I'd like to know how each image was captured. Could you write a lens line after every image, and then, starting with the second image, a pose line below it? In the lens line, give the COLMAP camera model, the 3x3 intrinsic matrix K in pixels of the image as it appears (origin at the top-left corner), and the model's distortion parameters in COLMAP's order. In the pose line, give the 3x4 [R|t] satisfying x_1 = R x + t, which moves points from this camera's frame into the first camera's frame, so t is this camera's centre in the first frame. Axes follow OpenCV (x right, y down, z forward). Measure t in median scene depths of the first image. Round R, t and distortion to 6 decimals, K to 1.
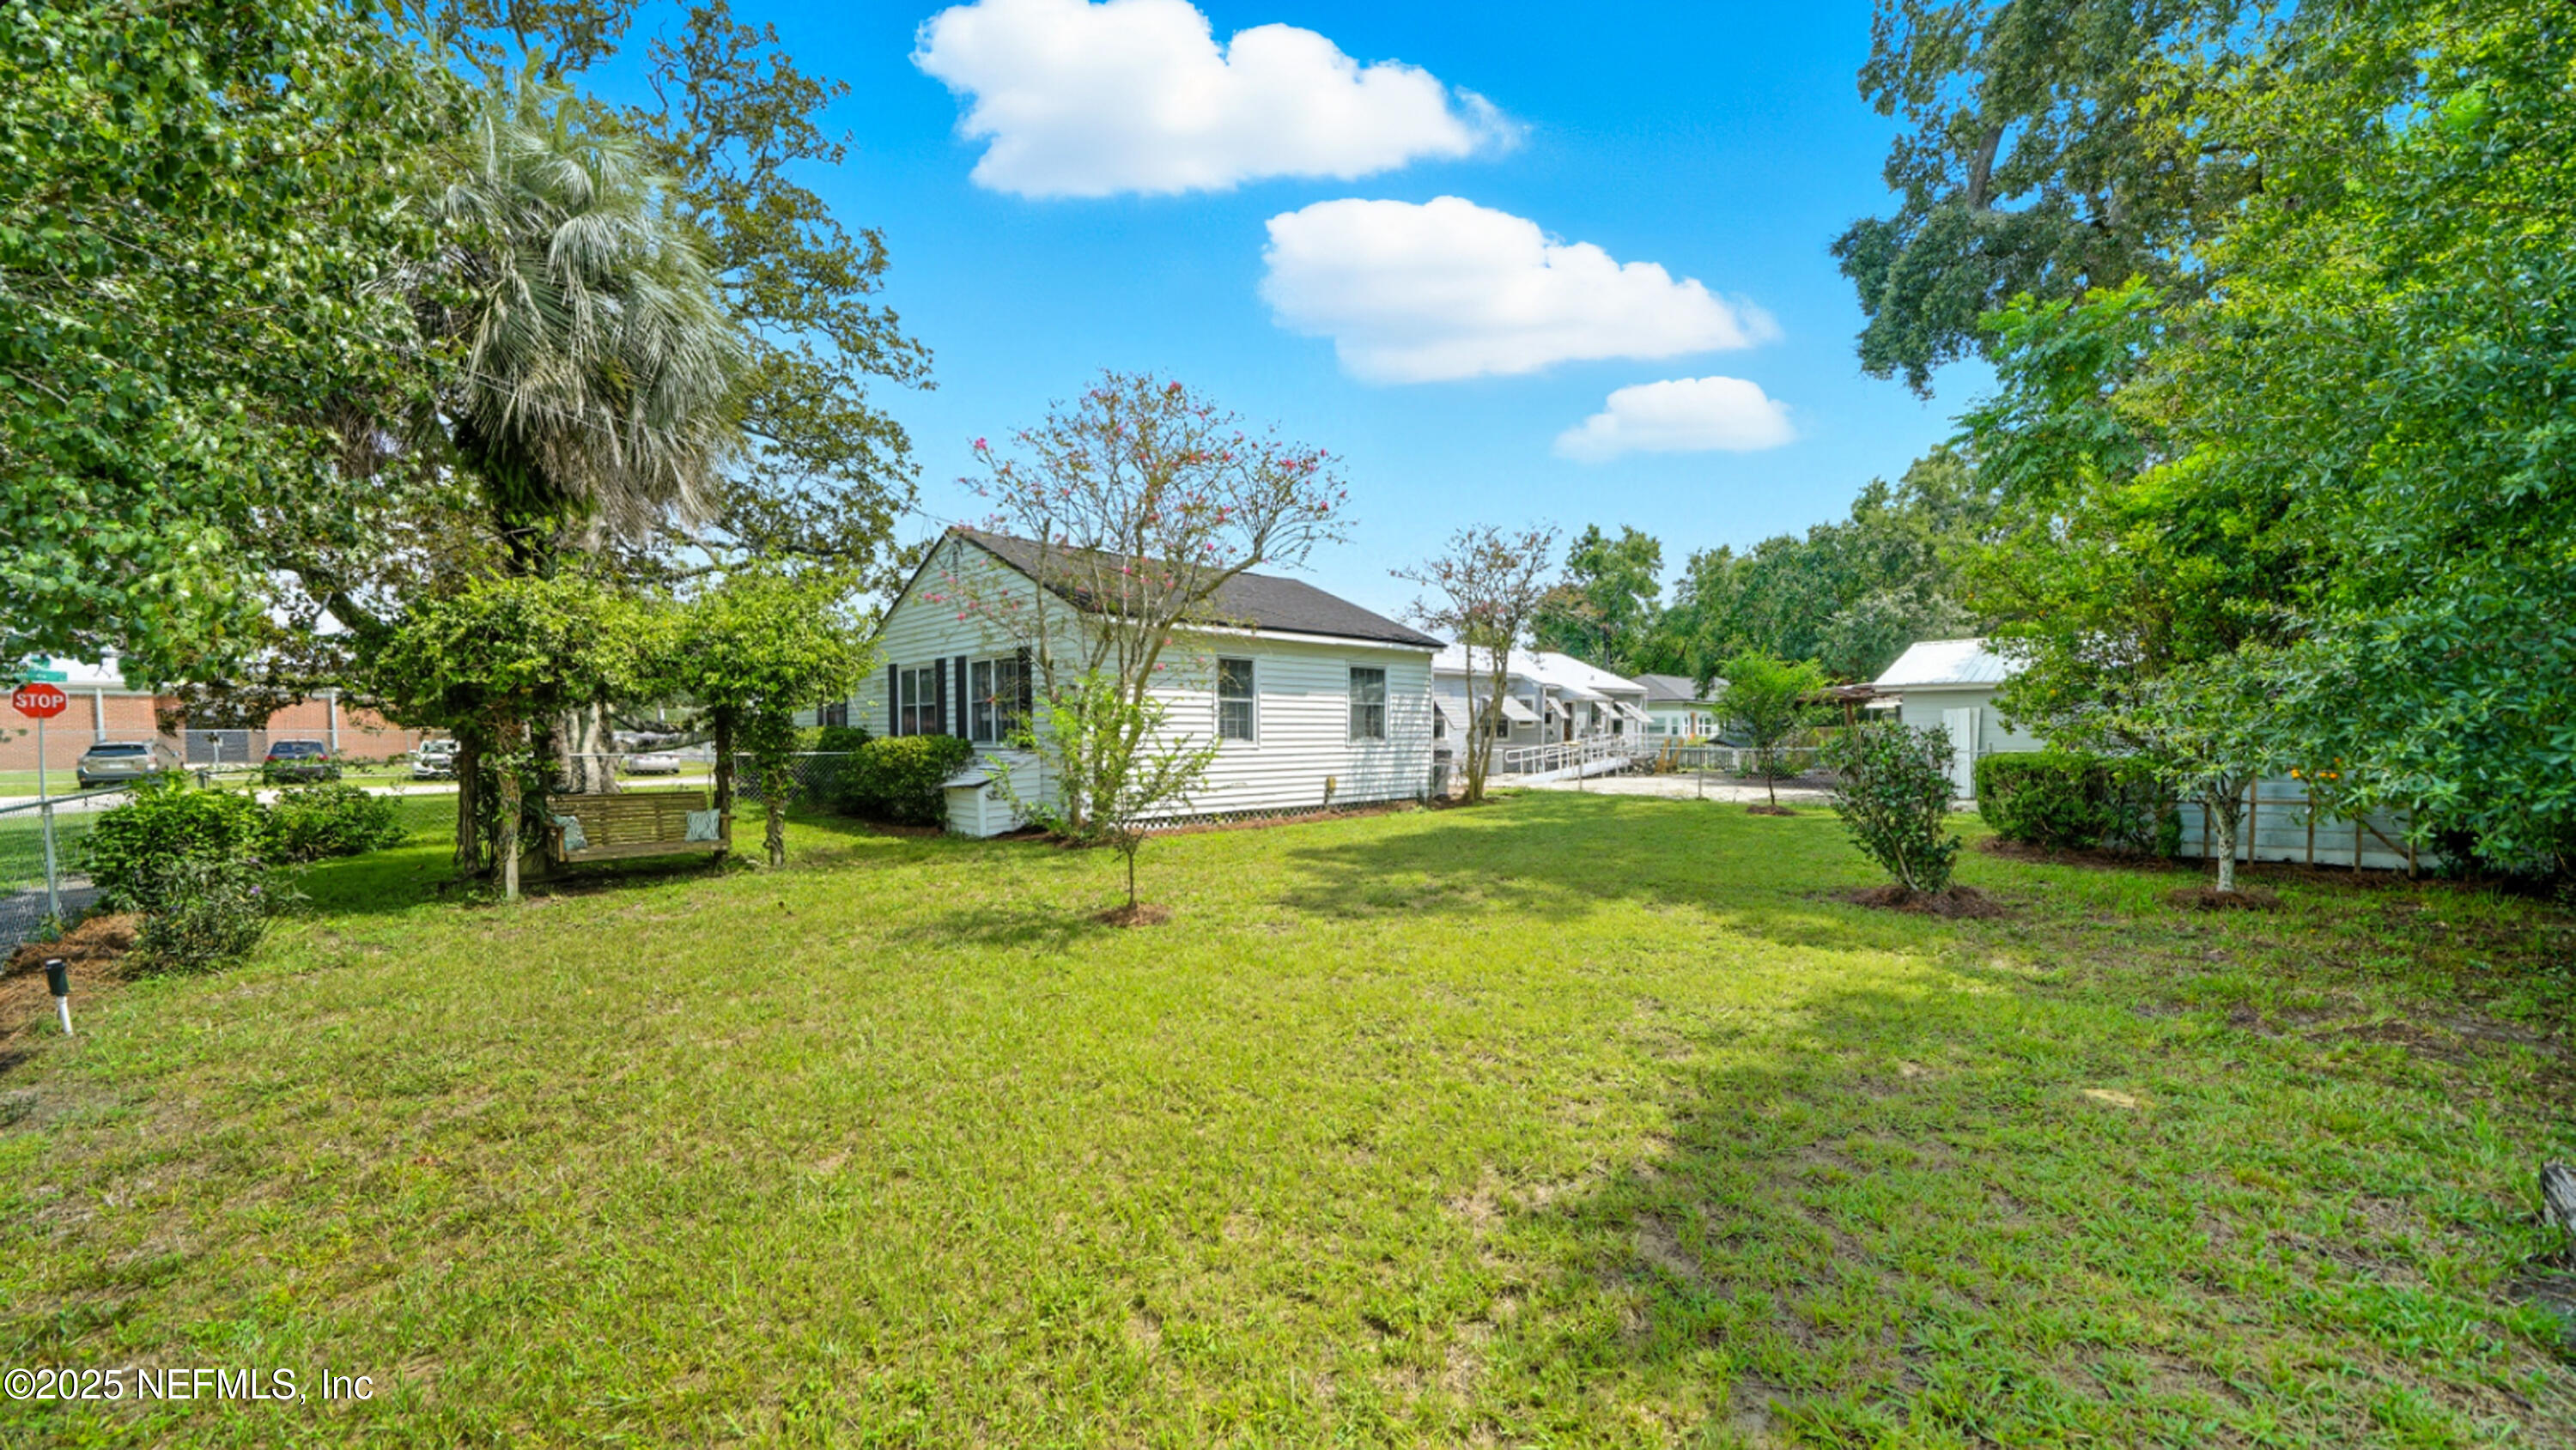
lens RADIAL K [[917.1, 0, 1273.3], [0, 917.1, 736.4], [0, 0, 1]] dist [-0.017976, -0.000172]
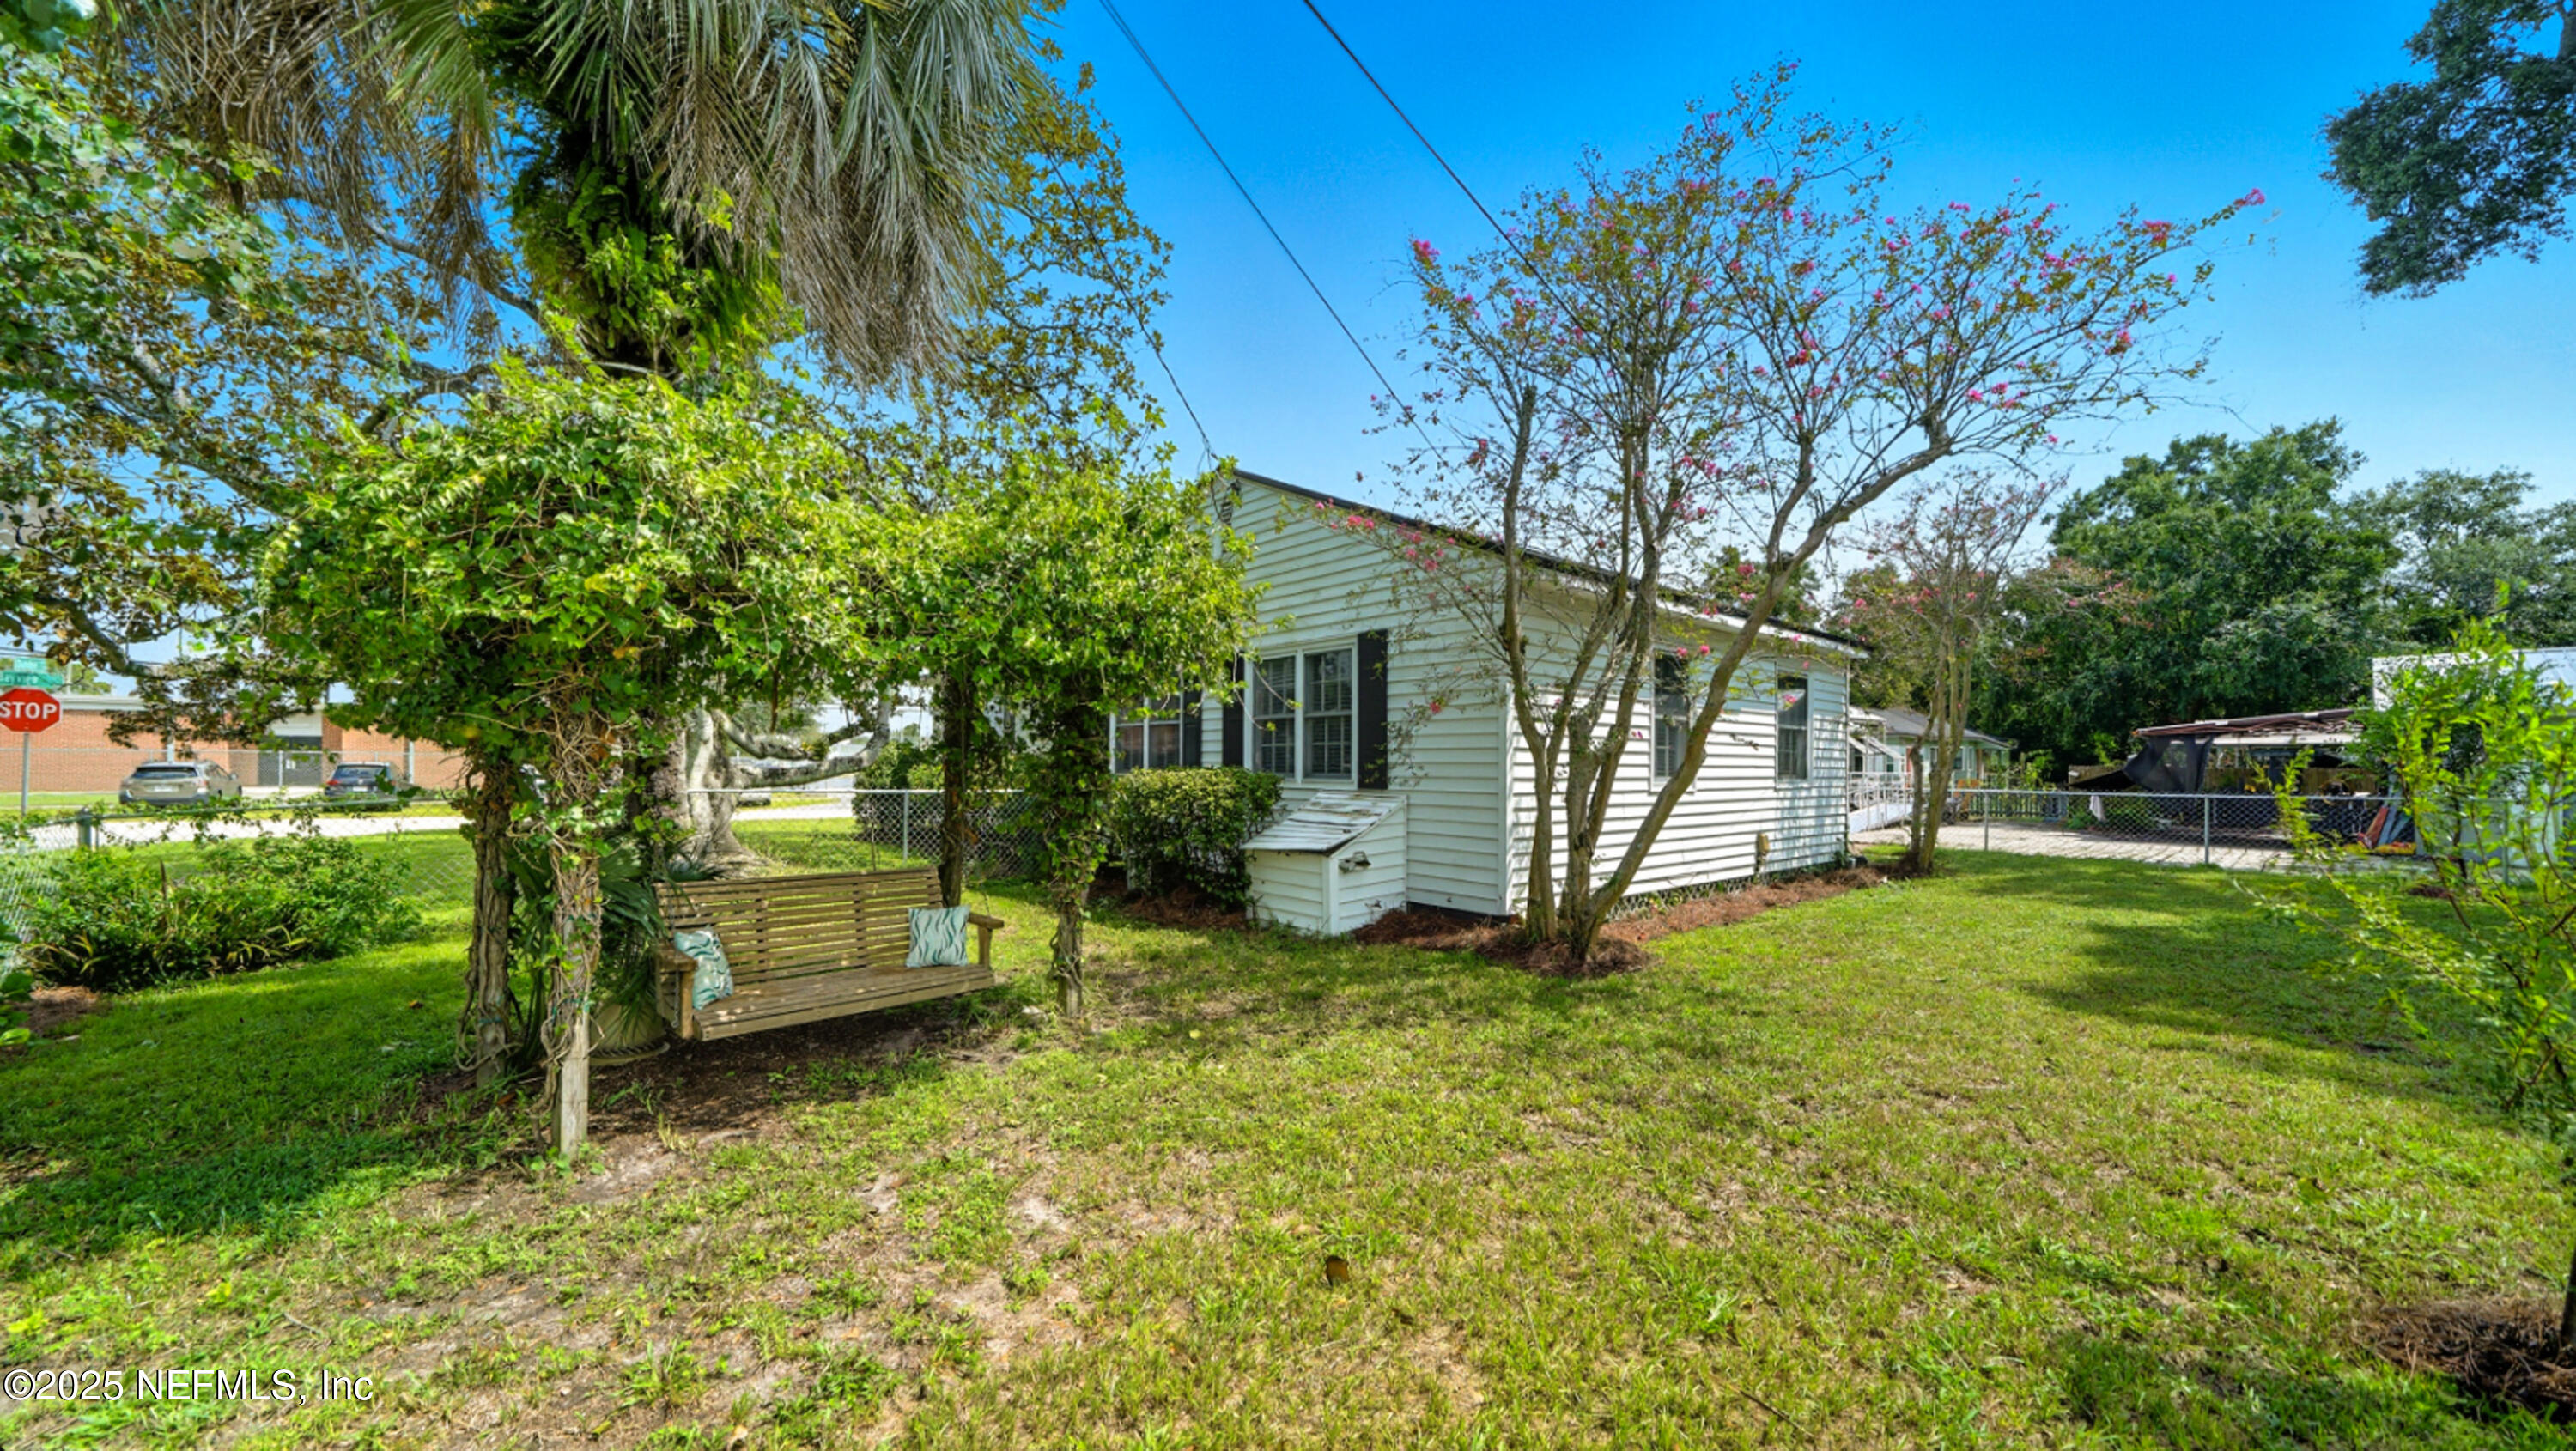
lens RADIAL K [[918.6, 0, 1288.0], [0, 918.6, 725.5], [0, 0, 1]] dist [-0.018134, 0.000054]
pose [[0.998808, 0.008615, -0.048039, -0.380327], [-0.010944, 0.998767, -0.048425, 0.000216], [0.047563, 0.048893, 0.997671, 0.454687]]
